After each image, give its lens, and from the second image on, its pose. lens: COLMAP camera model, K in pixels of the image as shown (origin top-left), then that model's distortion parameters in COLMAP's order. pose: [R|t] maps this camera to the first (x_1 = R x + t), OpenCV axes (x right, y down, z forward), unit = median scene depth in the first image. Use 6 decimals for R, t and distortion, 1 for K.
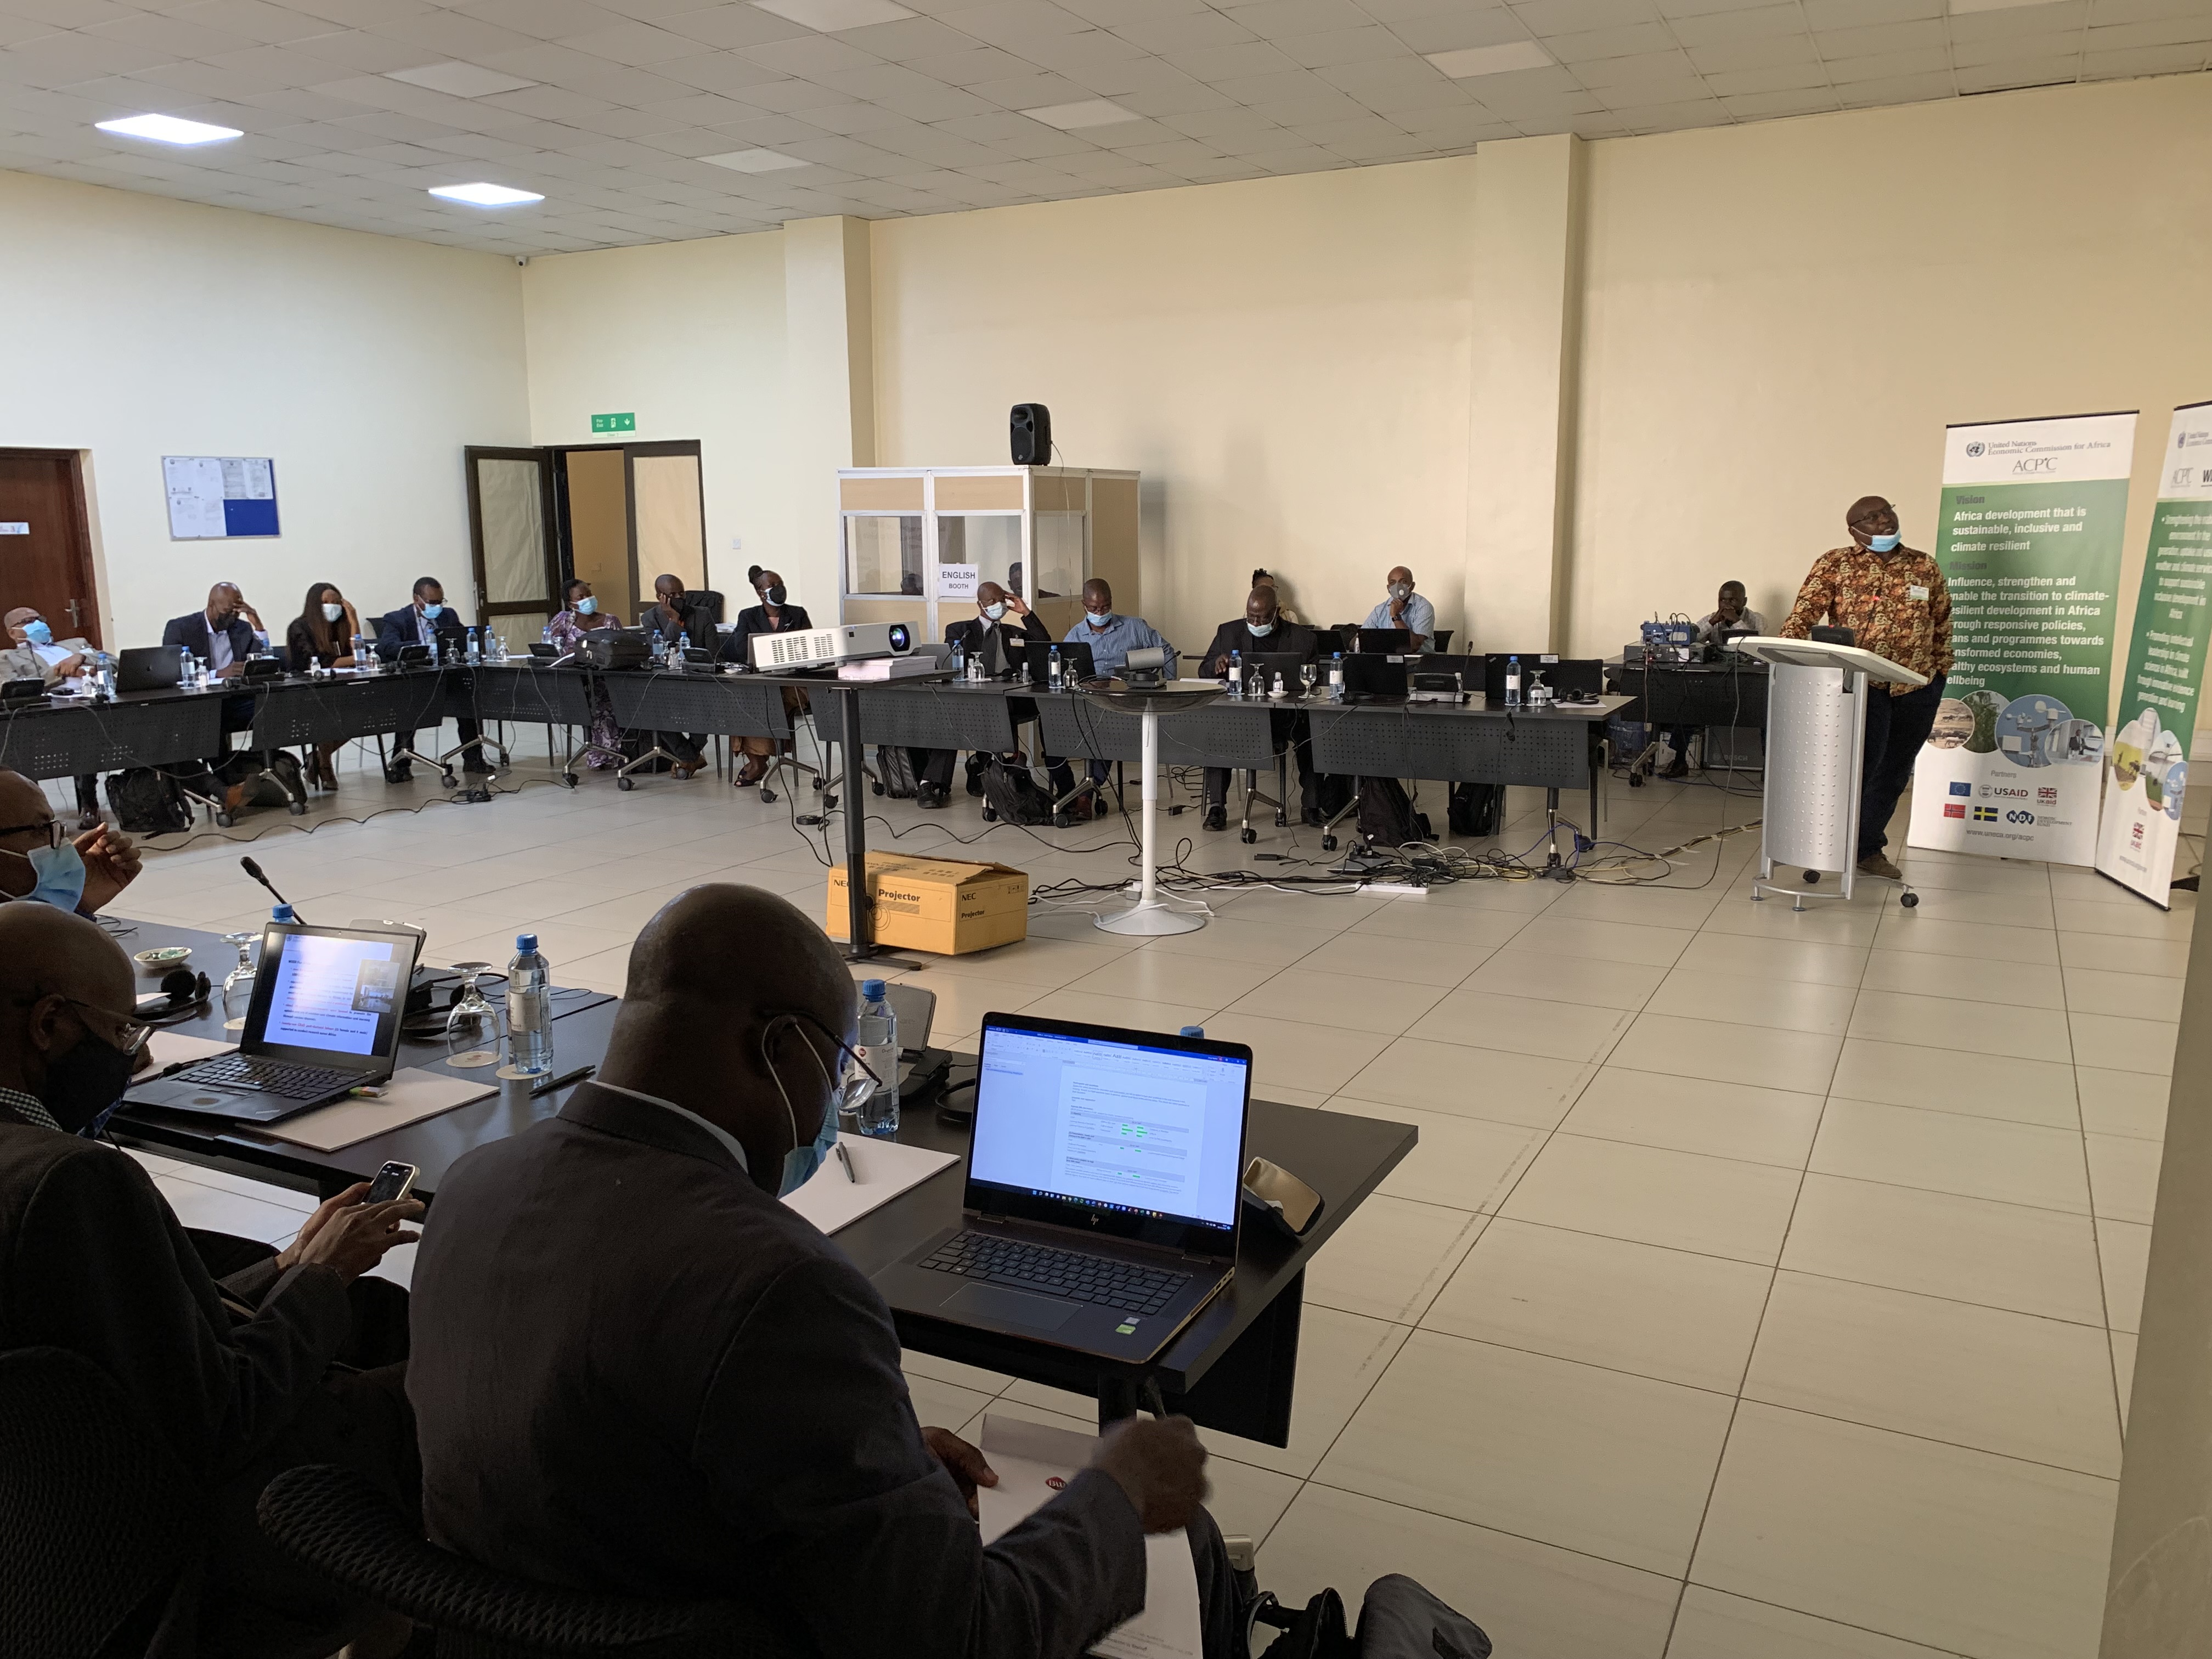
lens RADIAL K [[1692.3, 0, 1089.6], [0, 1692.3, 821.0], [0, 0, 1]] dist [0.024398, -0.013549]
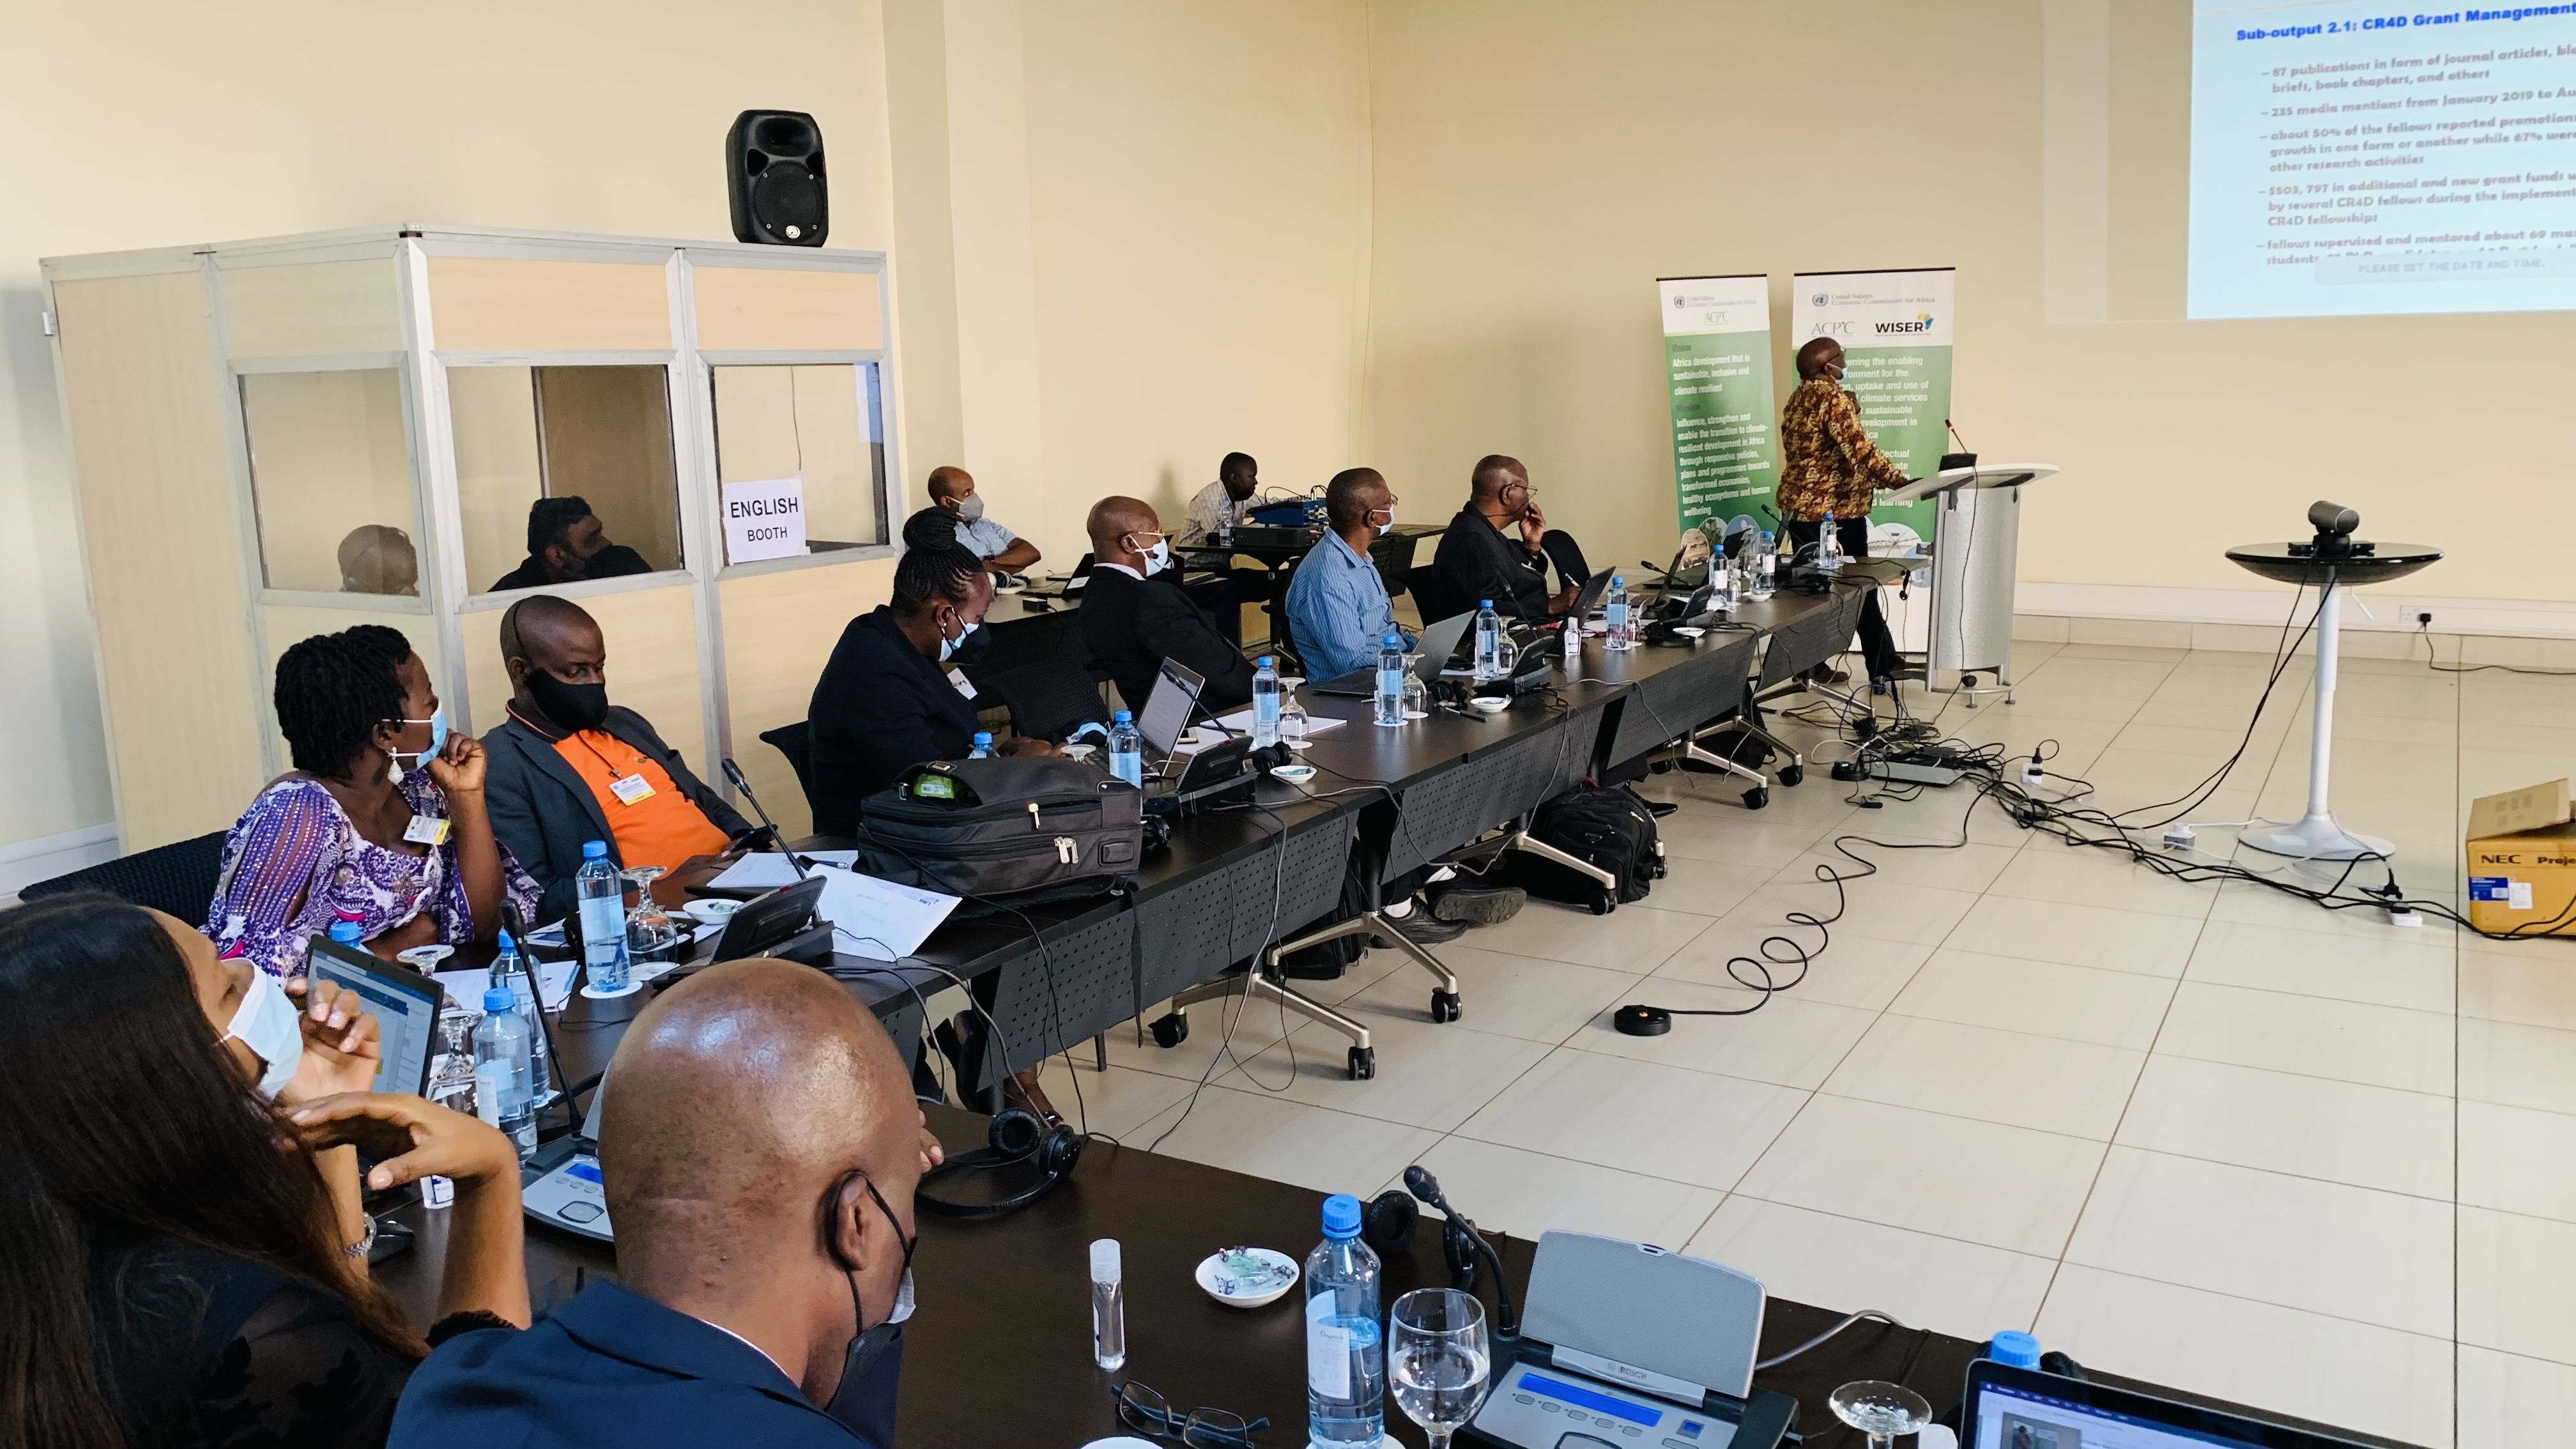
lens RADIAL K [[1958.5, 0, 1279.4], [0, 1958.5, 710.4], [0, 0, 1]] dist [0.071215, -0.081479]
pose [[0.043321, -0.167612, 0.984901, -0.786537], [0.193968, 0.968479, 0.156285, -0.212315], [-0.980051, 0.184269, 0.074467, 1.212334]]
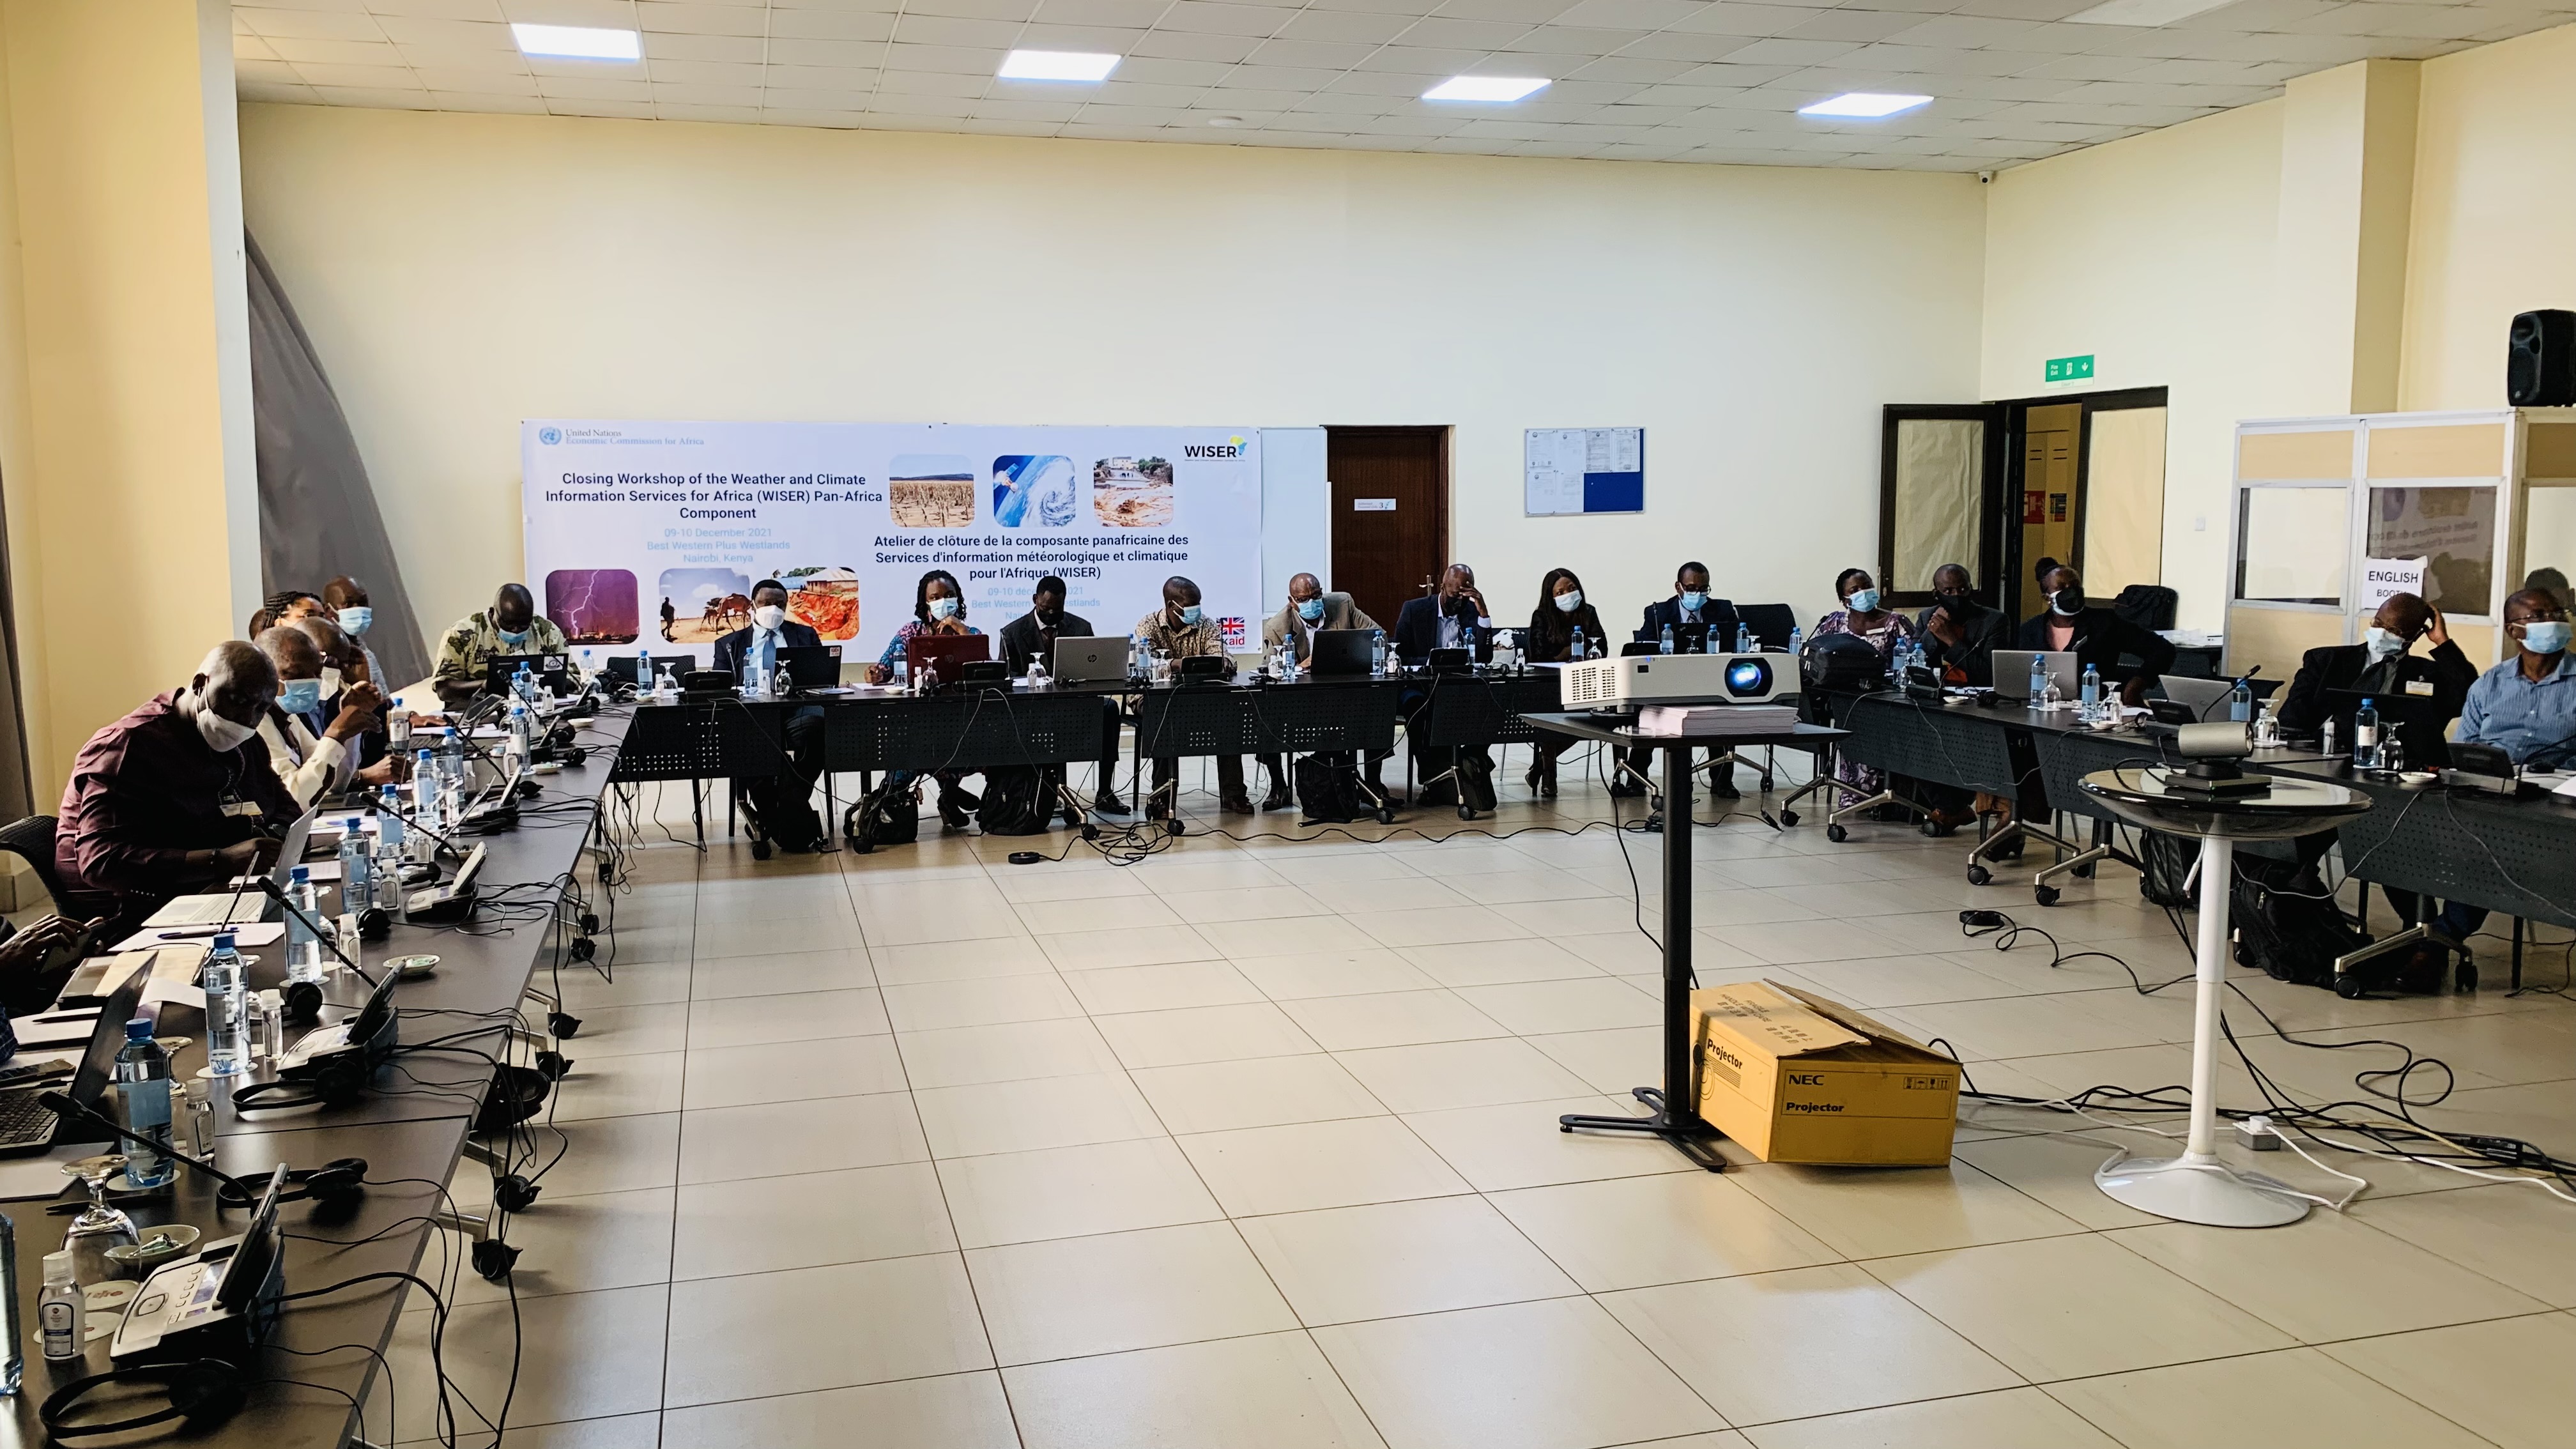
lens RADIAL K [[1958.5, 0, 1286.3], [0, 1958.5, 693.2], [0, 0, 1]] dist [0.071215, -0.081479]
pose [[0.687267, 0.077181, -0.722293, 0.262413], [-0.127275, 0.991752, -0.015129, -0.052402], [0.715168, 0.102327, 0.691421, 0.249545]]
